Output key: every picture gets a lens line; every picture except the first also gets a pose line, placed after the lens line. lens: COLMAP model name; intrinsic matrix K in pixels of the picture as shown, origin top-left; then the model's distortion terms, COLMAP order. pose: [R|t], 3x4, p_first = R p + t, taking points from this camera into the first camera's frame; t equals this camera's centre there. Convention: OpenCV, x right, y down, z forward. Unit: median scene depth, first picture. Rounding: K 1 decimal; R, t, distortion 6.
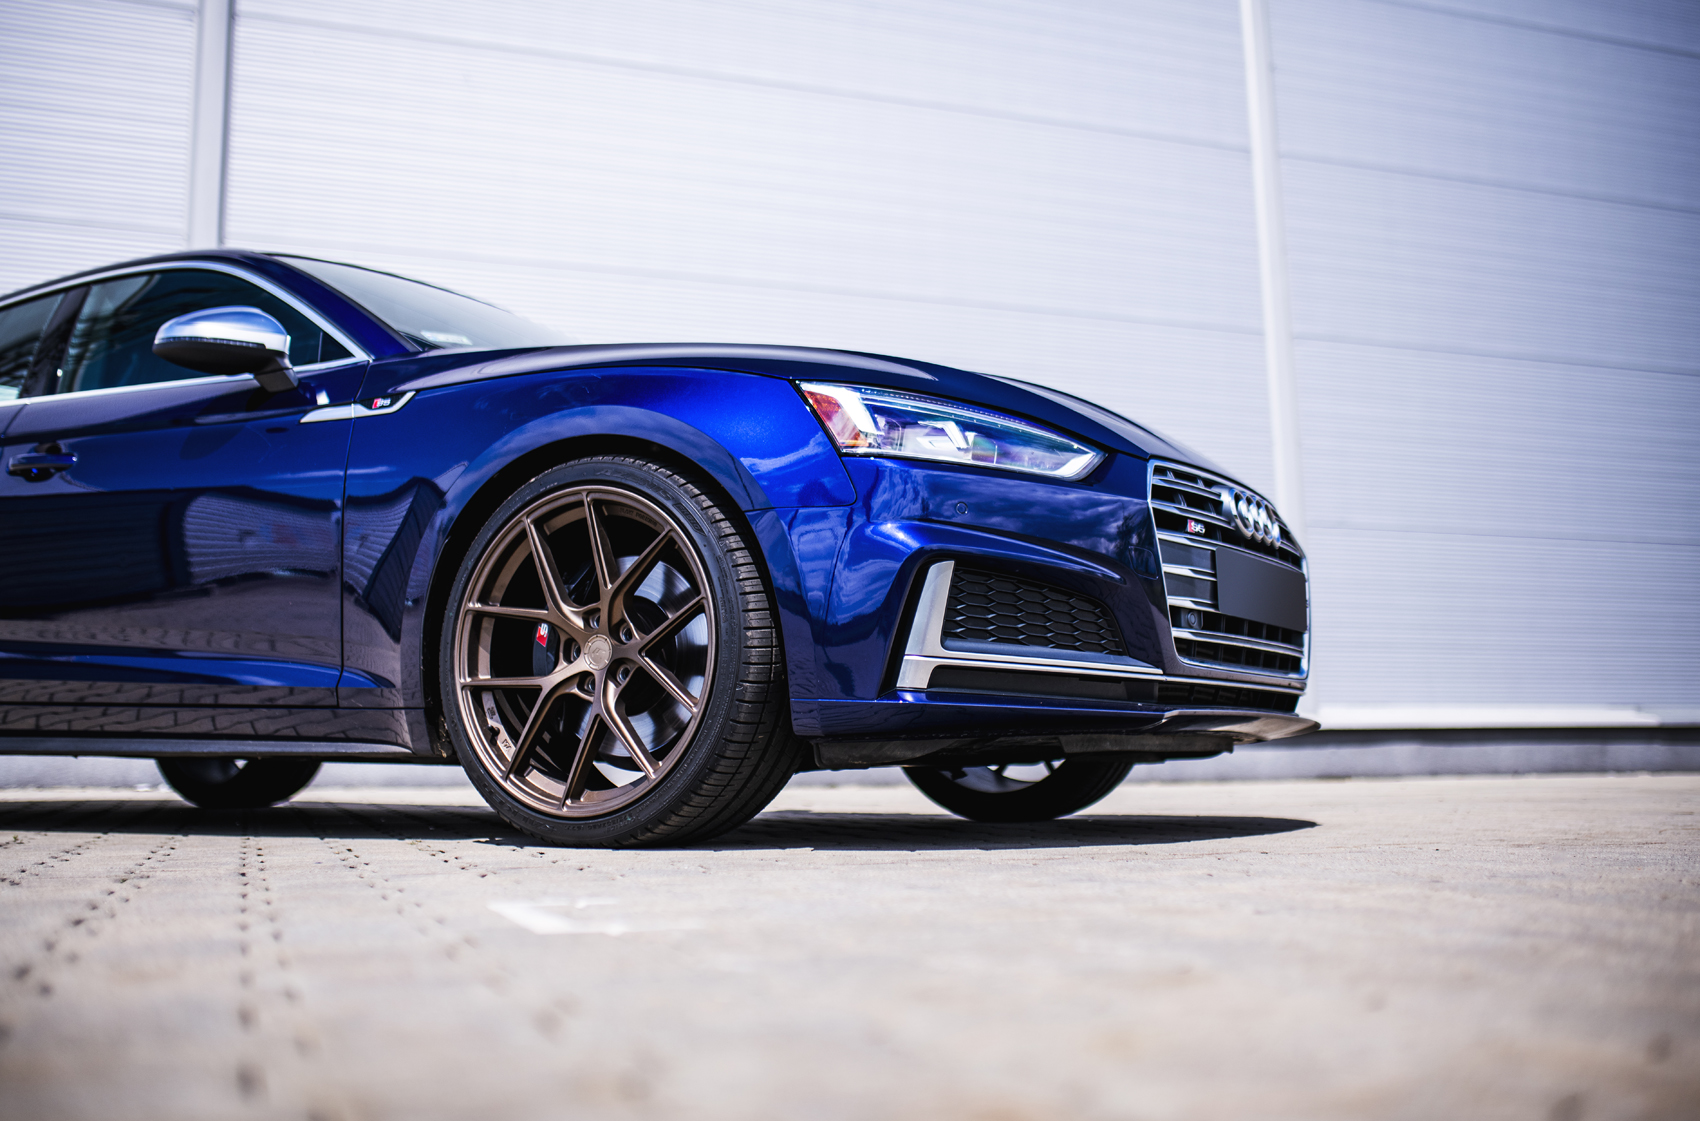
lens RADIAL K [[1718.6, 0, 860.8], [0, 1718.6, 578.6], [0, 0, 1]] dist [-0.032092, 0.000000]
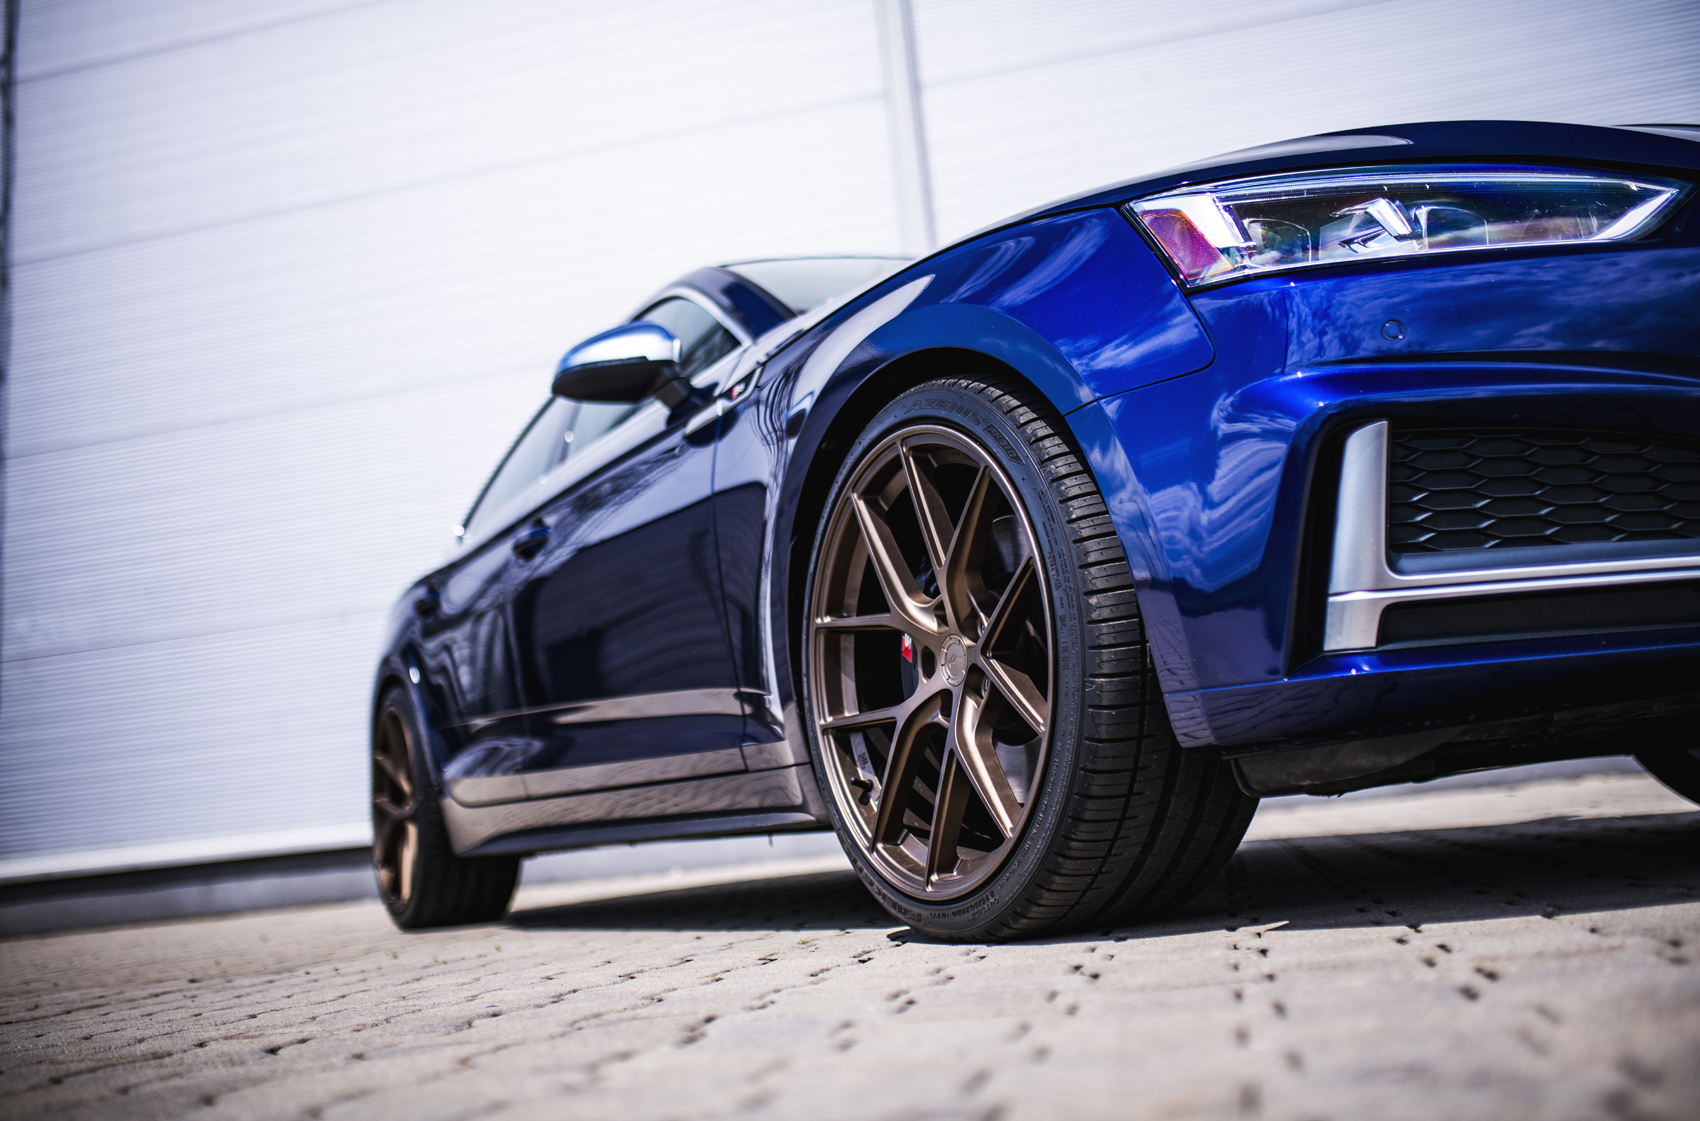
lens RADIAL K [[1624.6, 0, 858.1], [0, 1624.6, 559.4], [0, 0, 1]] dist [-0.026963, 0.000000]
pose [[0.844061, -0.168144, -0.509204, 0.160214], [0.153741, 0.985585, -0.070607, 0.043158], [0.513736, -0.018689, 0.857745, 0.410007]]
